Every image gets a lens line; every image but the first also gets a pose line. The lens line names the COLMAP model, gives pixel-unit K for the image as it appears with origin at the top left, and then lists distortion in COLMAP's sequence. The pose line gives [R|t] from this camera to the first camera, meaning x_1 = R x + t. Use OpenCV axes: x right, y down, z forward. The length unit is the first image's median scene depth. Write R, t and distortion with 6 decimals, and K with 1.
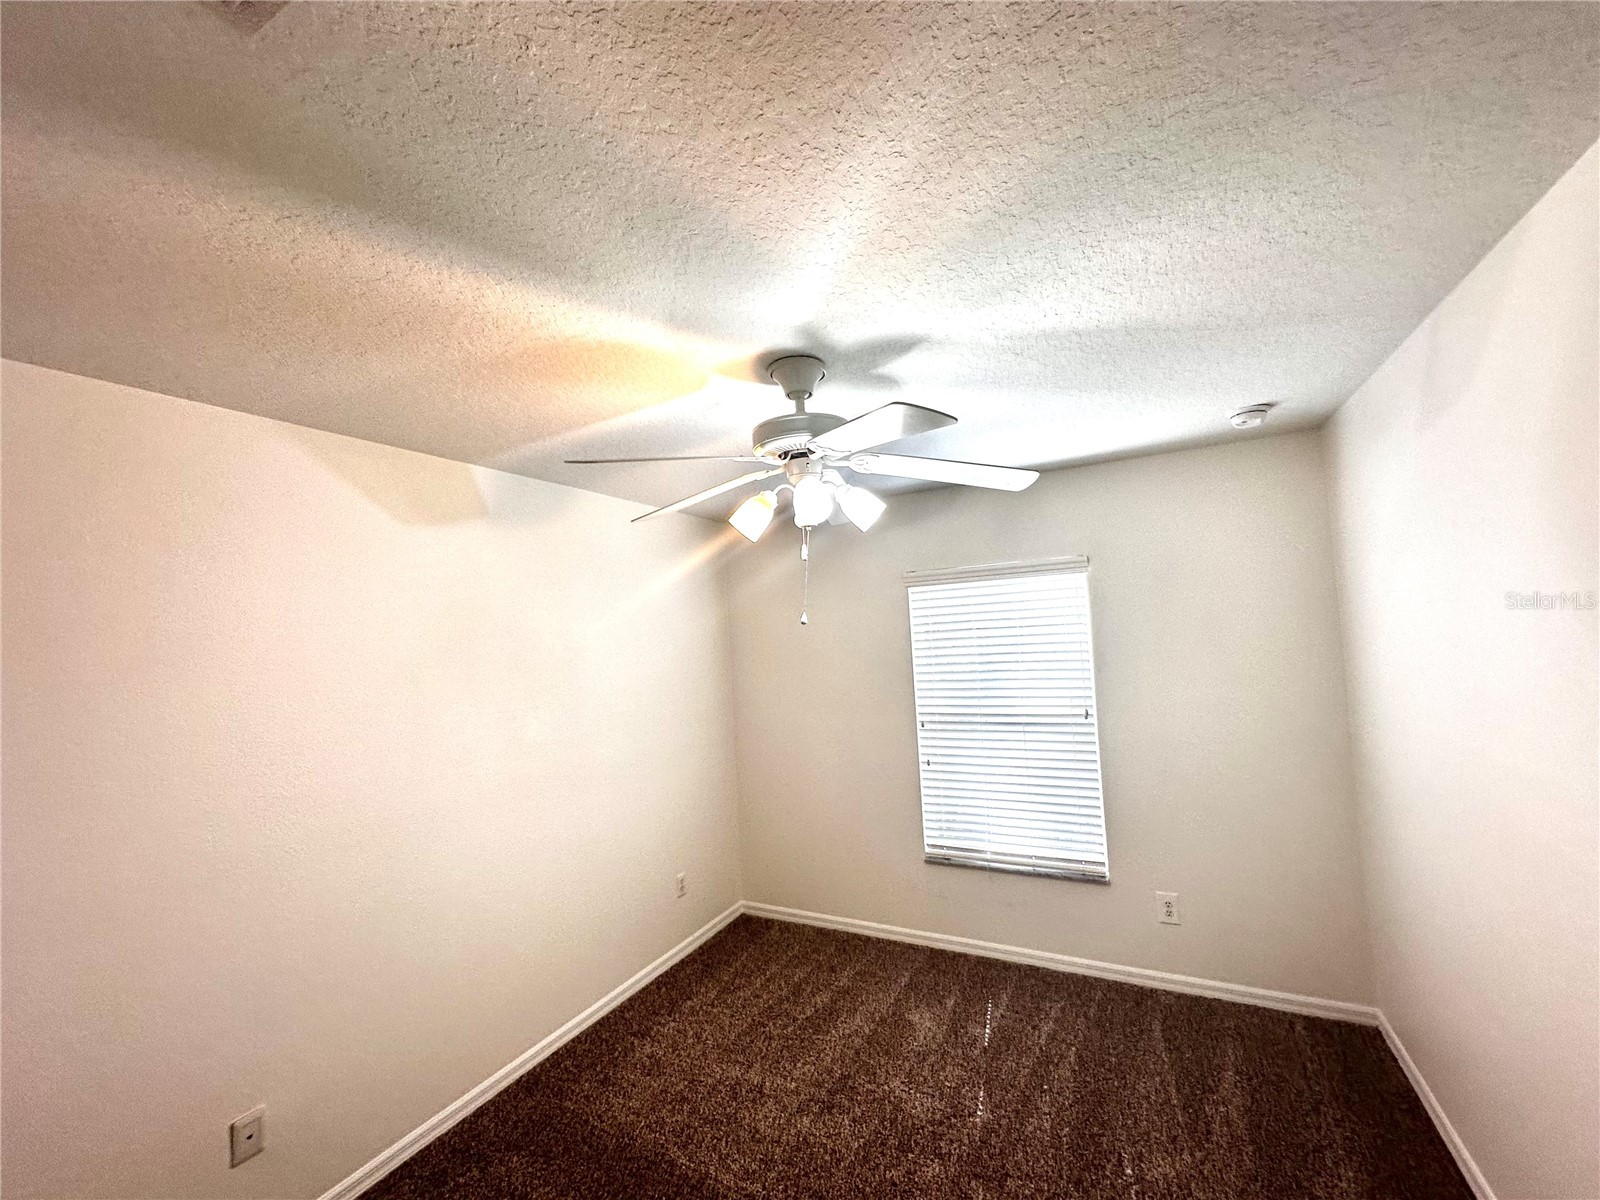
lens RADIAL K [[638.8, 0, 798.6], [0, 638.8, 600.8], [0, 0, 1]] dist [-0.004019, 0.001053]
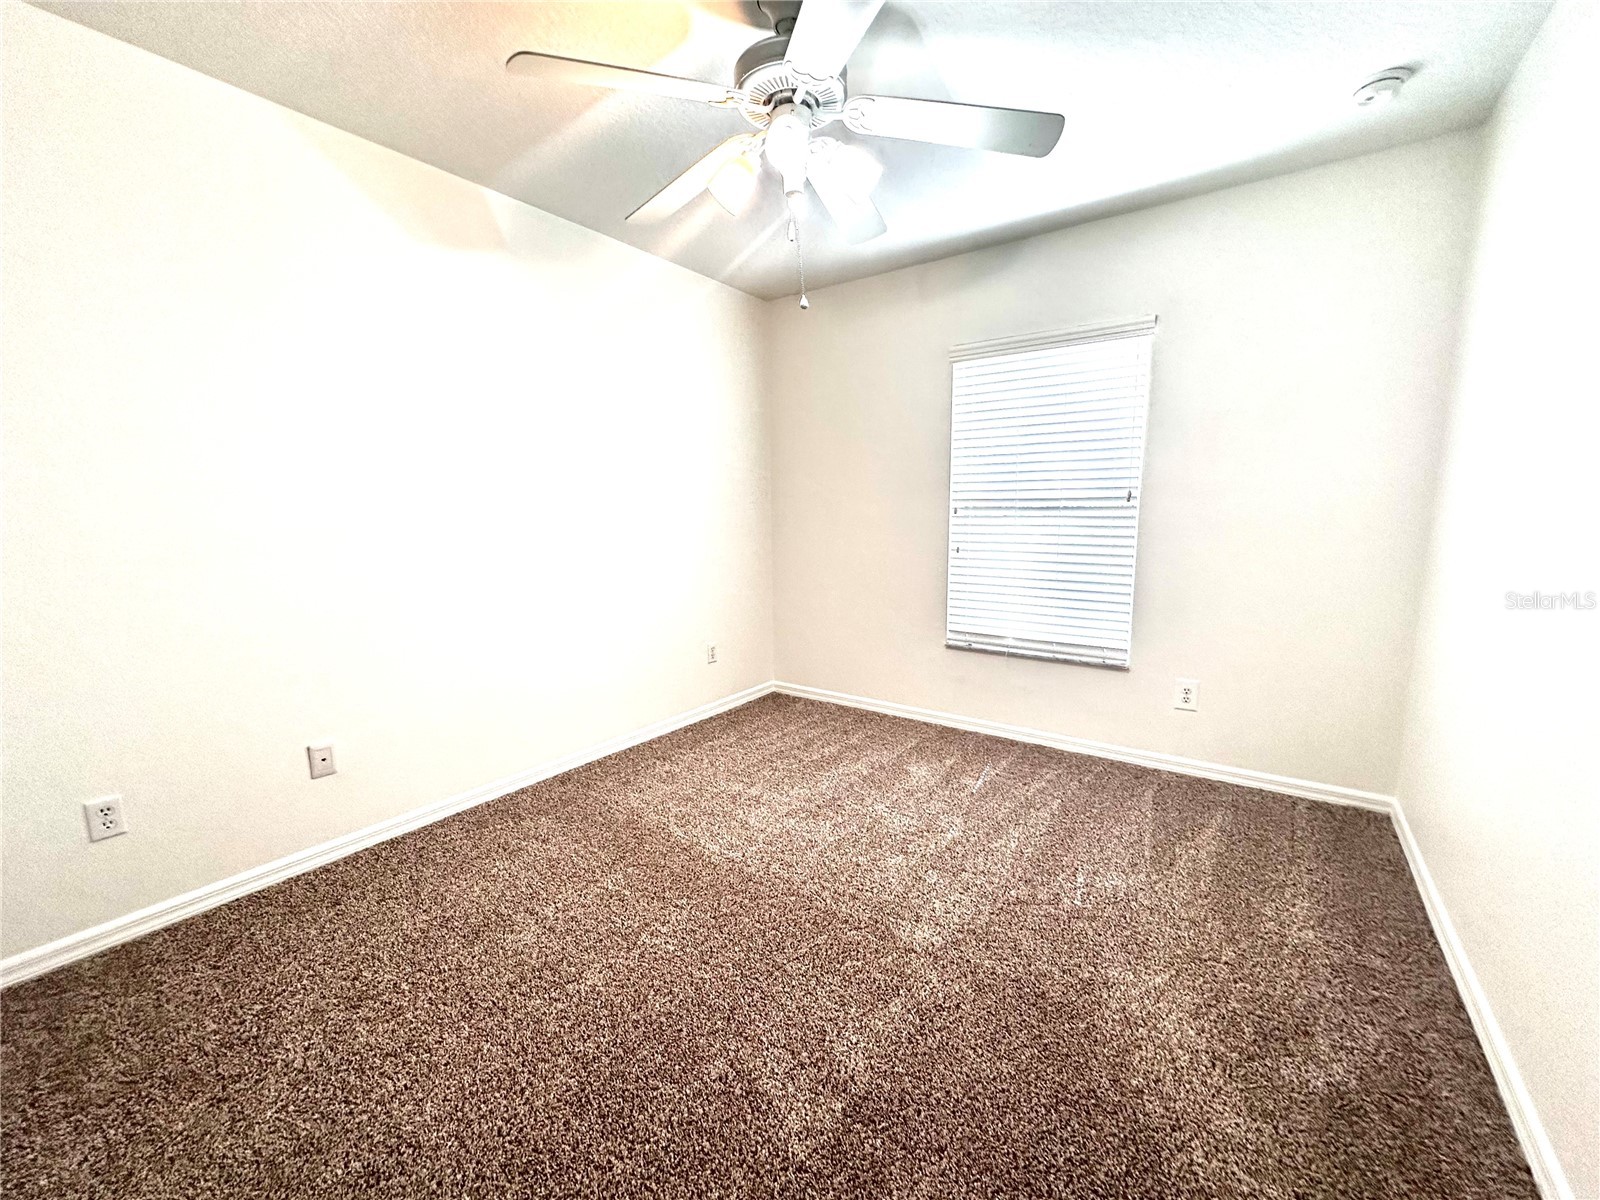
lens RADIAL K [[638.8, 0, 795.3], [0, 638.8, 594.9], [0, 0, 1]] dist [-0.004019, 0.001053]
pose [[0.990087, 0.063035, -0.125513, 0.098914], [-0.035891, 0.977512, 0.207805, 0.149398], [0.135790, -0.201241, 0.970084, 0.001744]]
